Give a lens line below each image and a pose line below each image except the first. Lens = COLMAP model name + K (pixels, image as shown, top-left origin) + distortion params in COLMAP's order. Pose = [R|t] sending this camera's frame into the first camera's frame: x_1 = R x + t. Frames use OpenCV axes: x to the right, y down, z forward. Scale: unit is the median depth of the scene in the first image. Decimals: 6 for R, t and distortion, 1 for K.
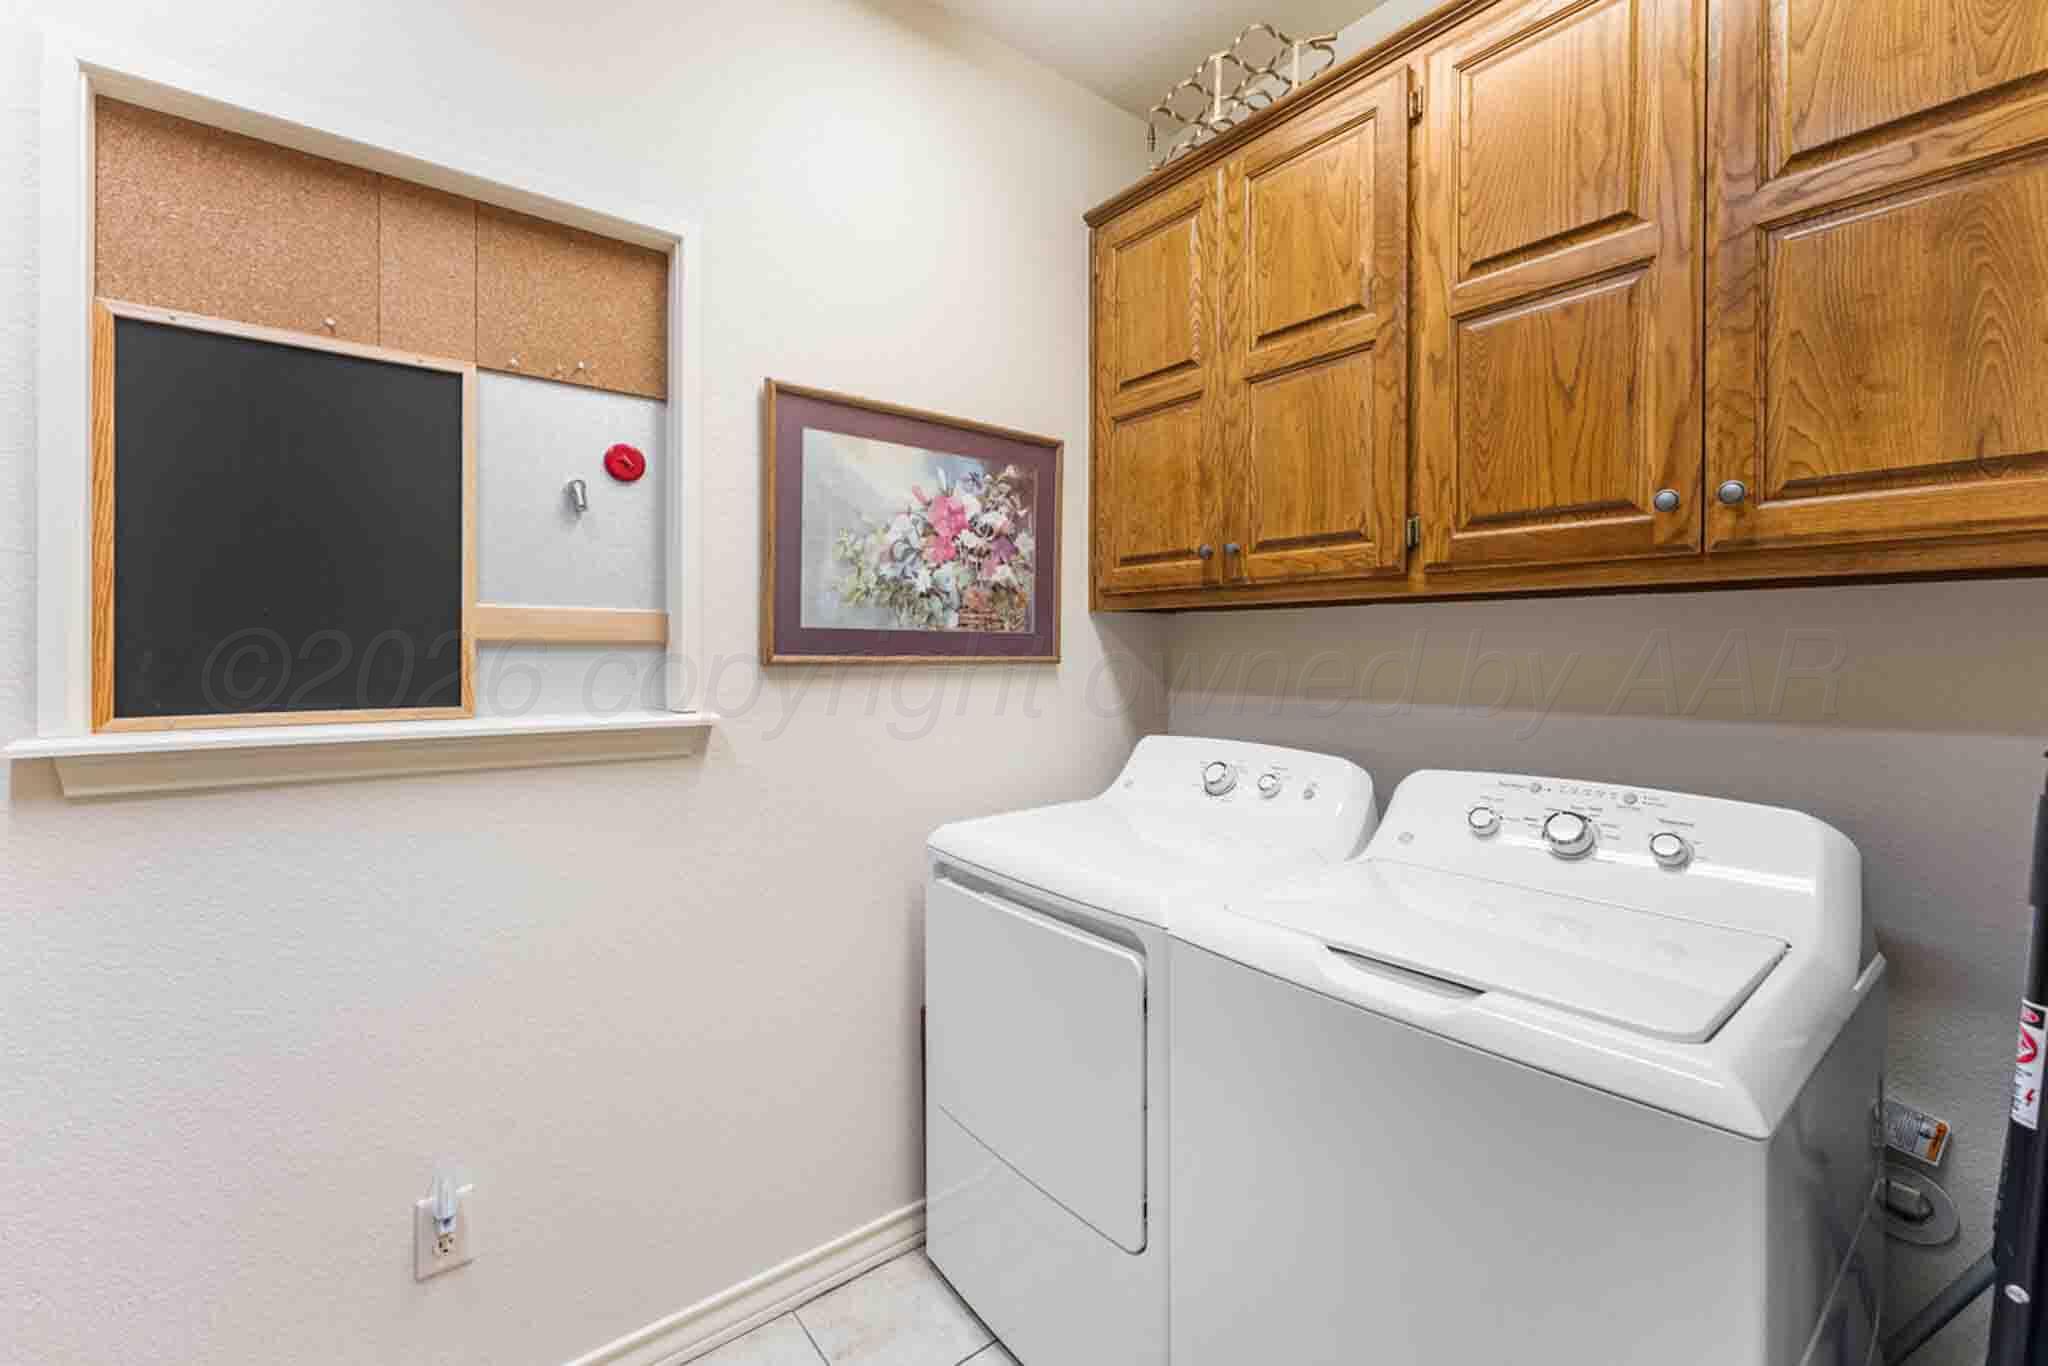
lens RADIAL K [[848.1, 0, 1001.1], [0, 848.1, 655.4], [0, 0, 1]] dist [-0.000865, -0.001188]
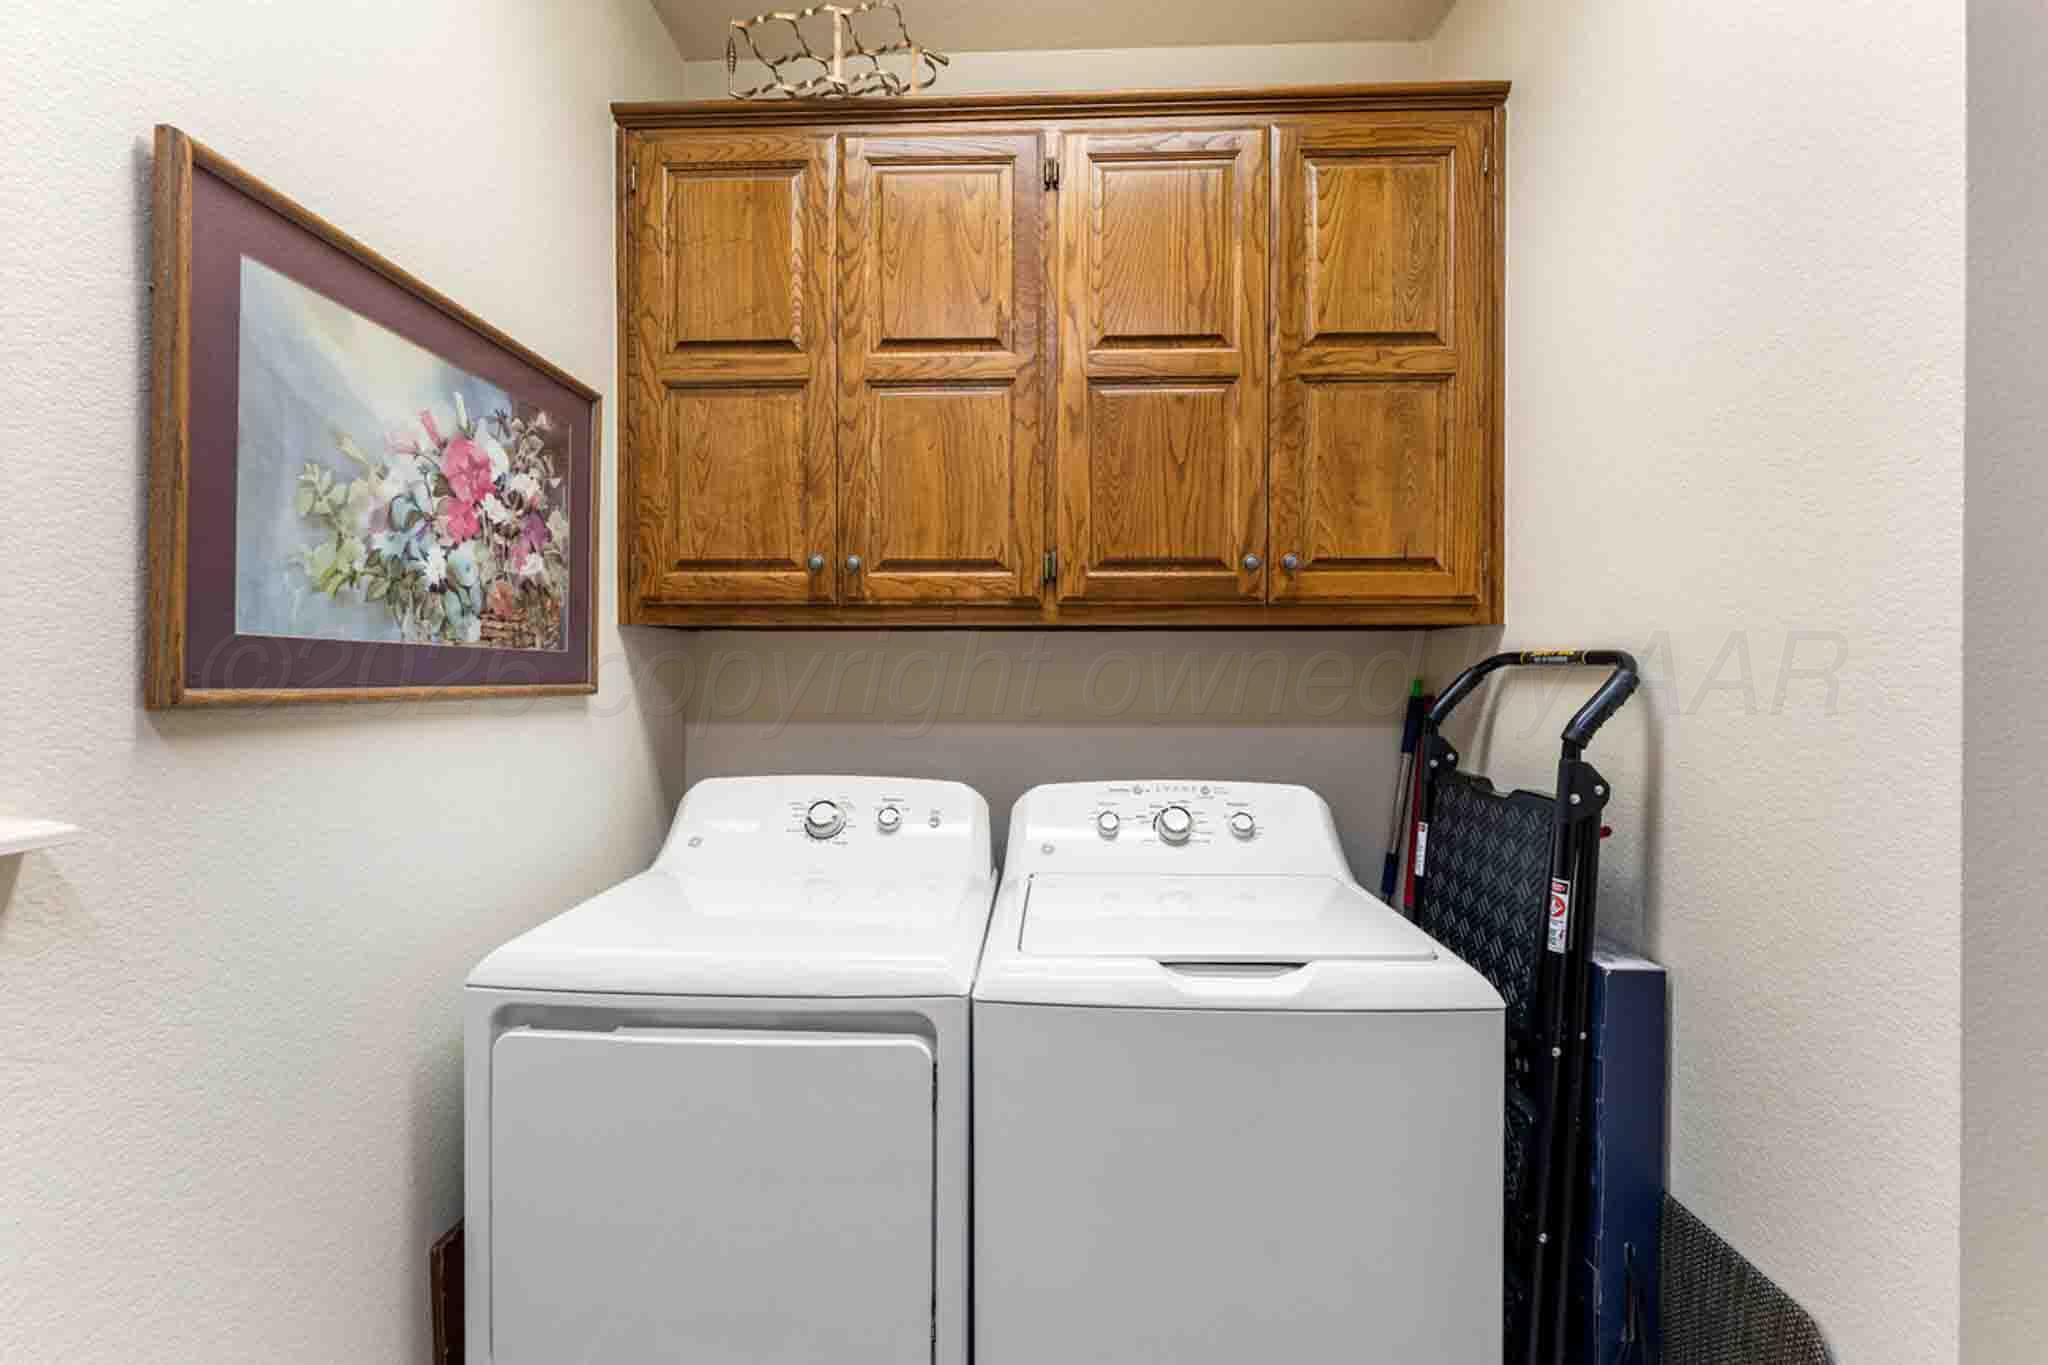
lens RADIAL K [[848.1, 0, 1024.4], [0, 848.1, 680.5], [0, 0, 1]] dist [-0.000865, -0.001188]
pose [[0.640050, -0.007644, 0.768295, -0.330499], [0.005512, 0.999970, 0.005358, -0.005171], [-0.768313, 0.000805, 0.640074, 0.298742]]
